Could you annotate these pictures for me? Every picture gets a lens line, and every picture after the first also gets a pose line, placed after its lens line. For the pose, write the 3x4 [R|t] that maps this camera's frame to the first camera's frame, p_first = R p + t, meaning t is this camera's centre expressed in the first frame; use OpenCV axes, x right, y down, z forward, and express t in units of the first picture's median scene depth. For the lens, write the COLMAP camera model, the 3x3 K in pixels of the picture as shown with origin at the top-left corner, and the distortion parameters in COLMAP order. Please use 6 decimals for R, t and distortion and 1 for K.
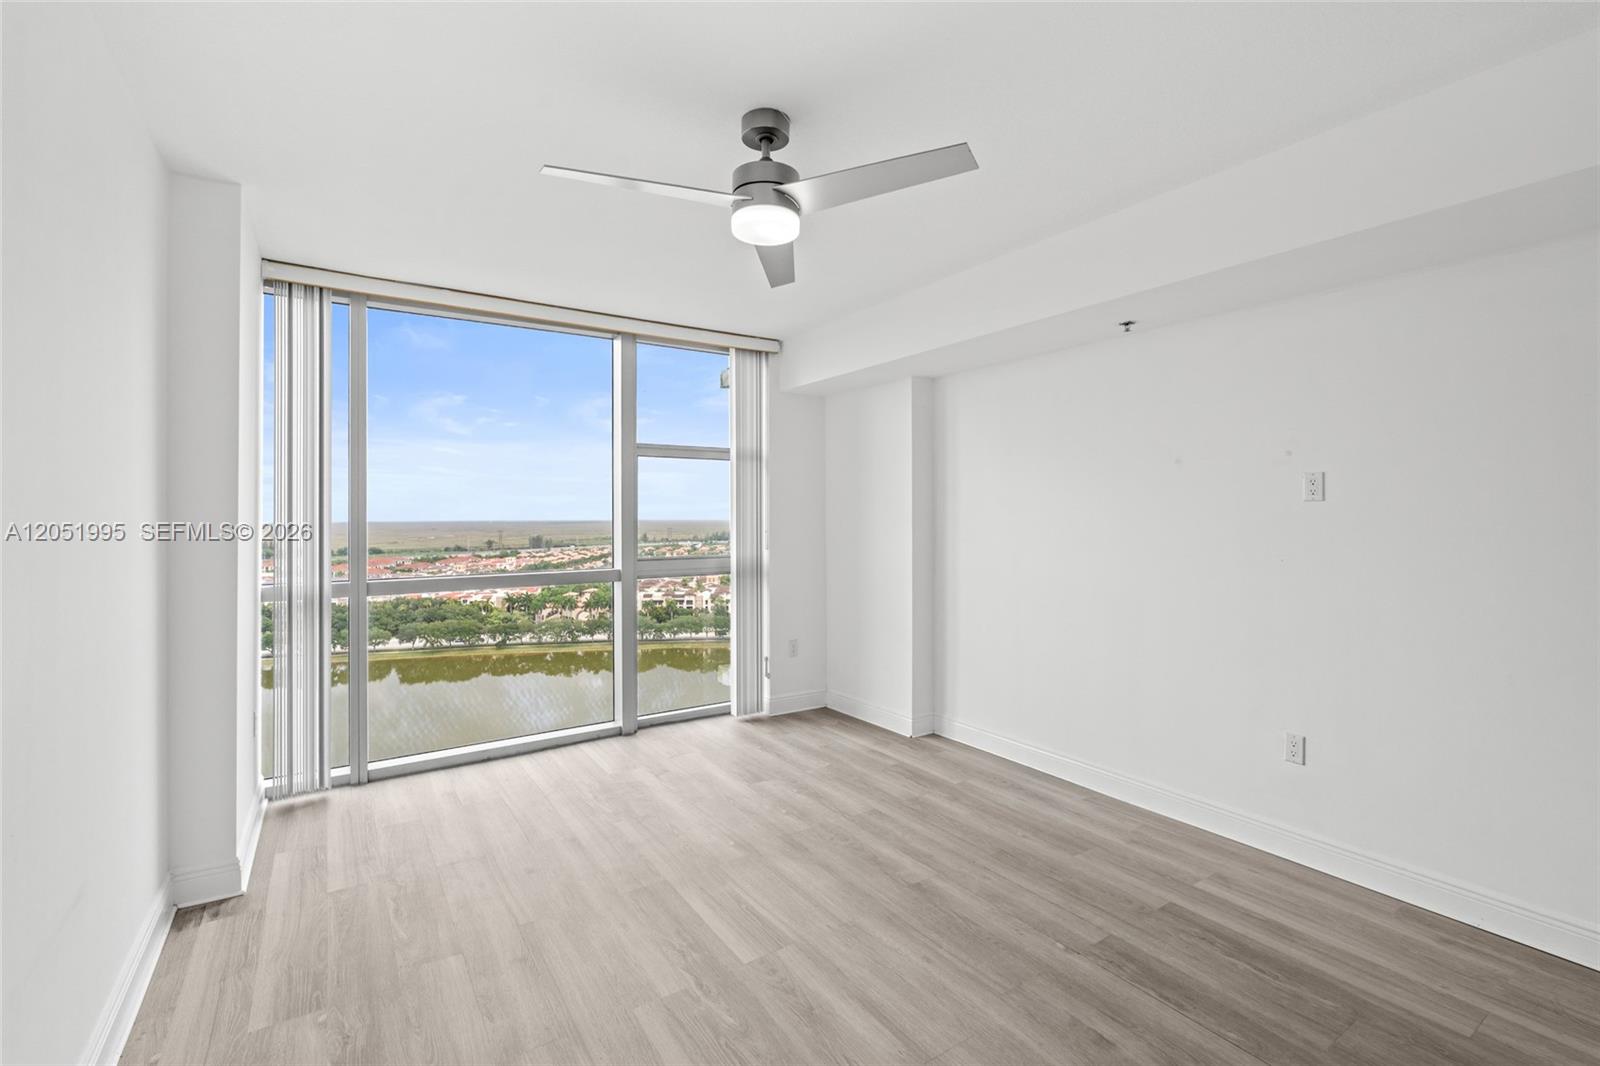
lens RADIAL K [[708.8, 0, 788.9], [0, 708.8, 519.7], [0, 0, 1]] dist [-0.002682, 0.000475]
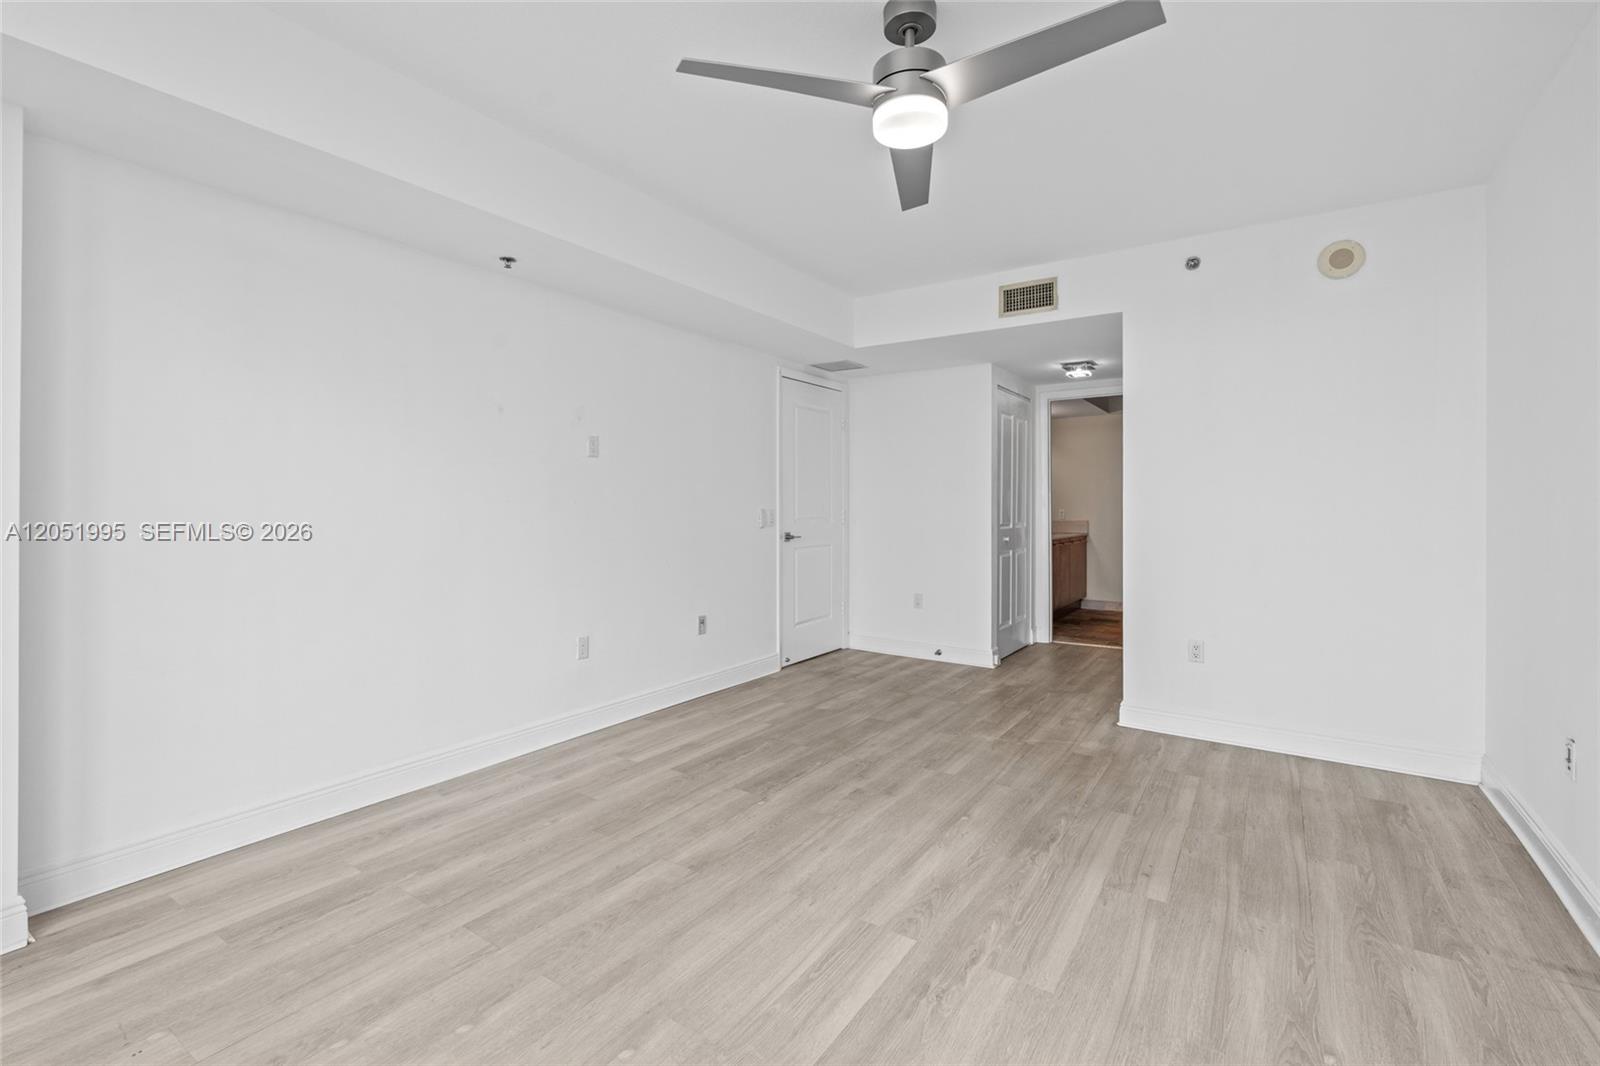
lens RADIAL K [[715.6, 0, 802.4], [0, 715.6, 496.5], [0, 0, 1]] dist [-0.001611, -0.000069]
pose [[-0.395411, 0.010694, 0.918442, -0.658901], [0.002394, 0.999941, -0.010613, 0.066027], [-0.918501, -0.001998, -0.395413, 1.177941]]
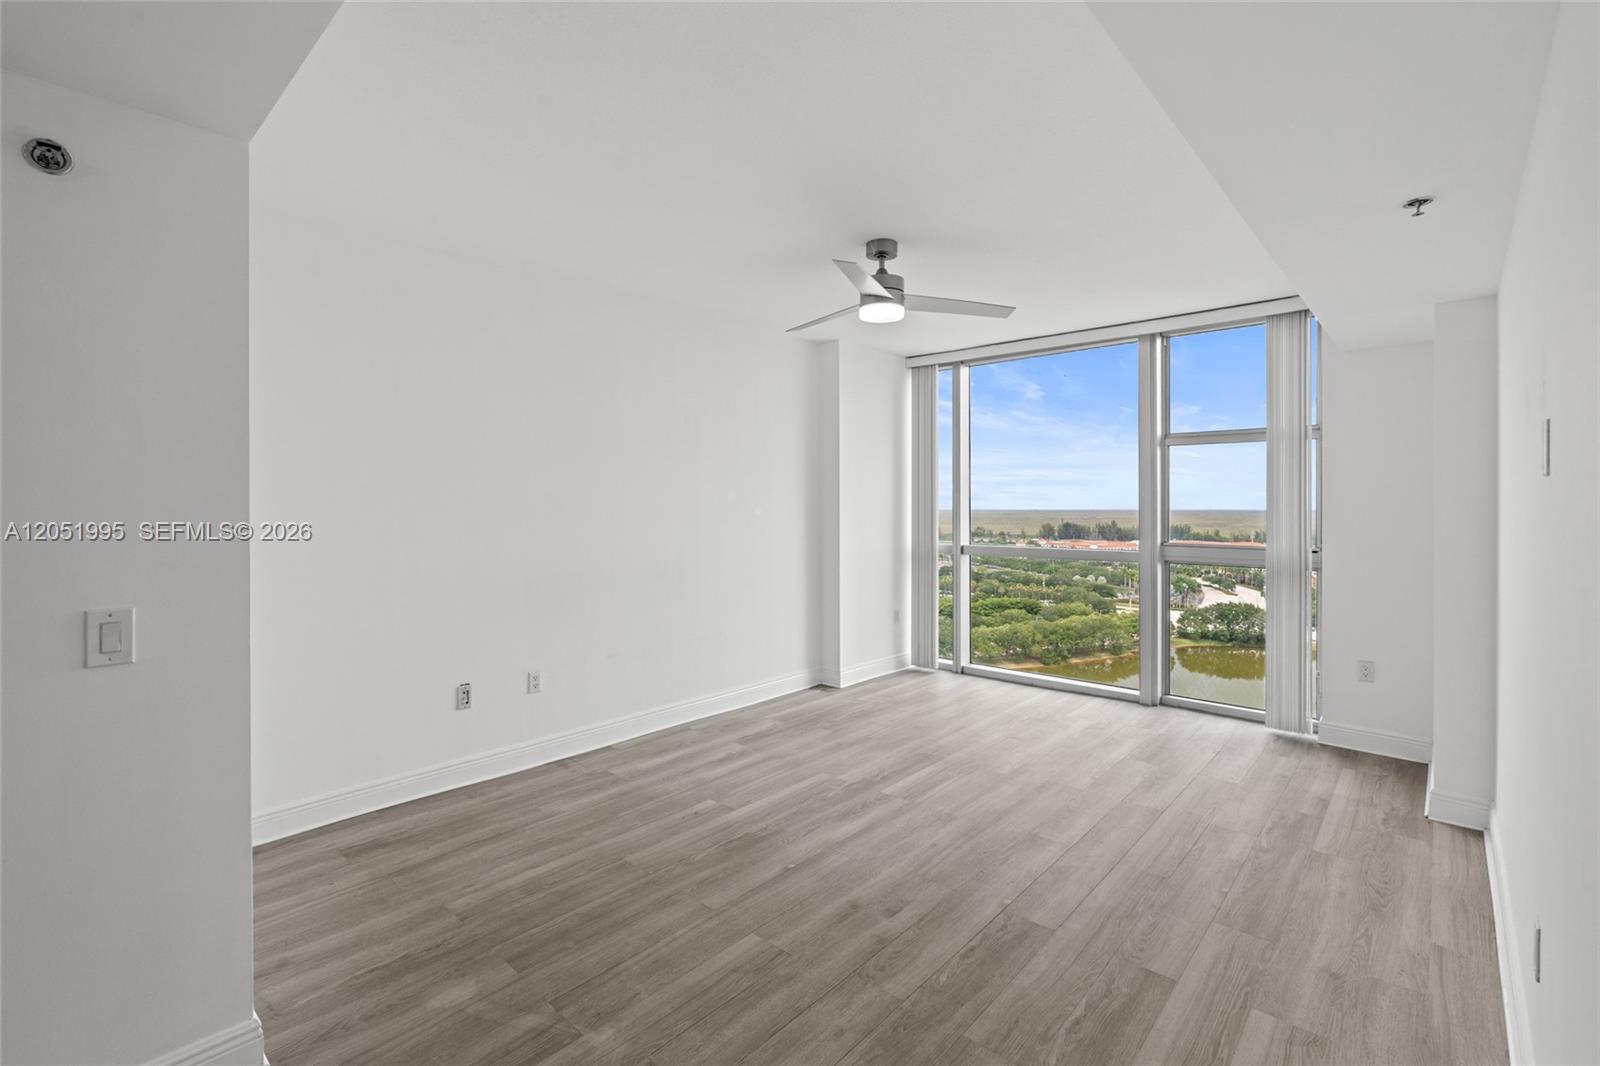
lens RADIAL K [[715.6, 0, 802.4], [0, 715.6, 496.5], [0, 0, 1]] dist [-0.001611, -0.000069]
pose [[0.254666, -0.006855, -0.967005, 1.120423], [-0.007530, 0.999930, -0.009072, -0.001375], [0.967000, 0.009592, 0.254596, 0.343107]]
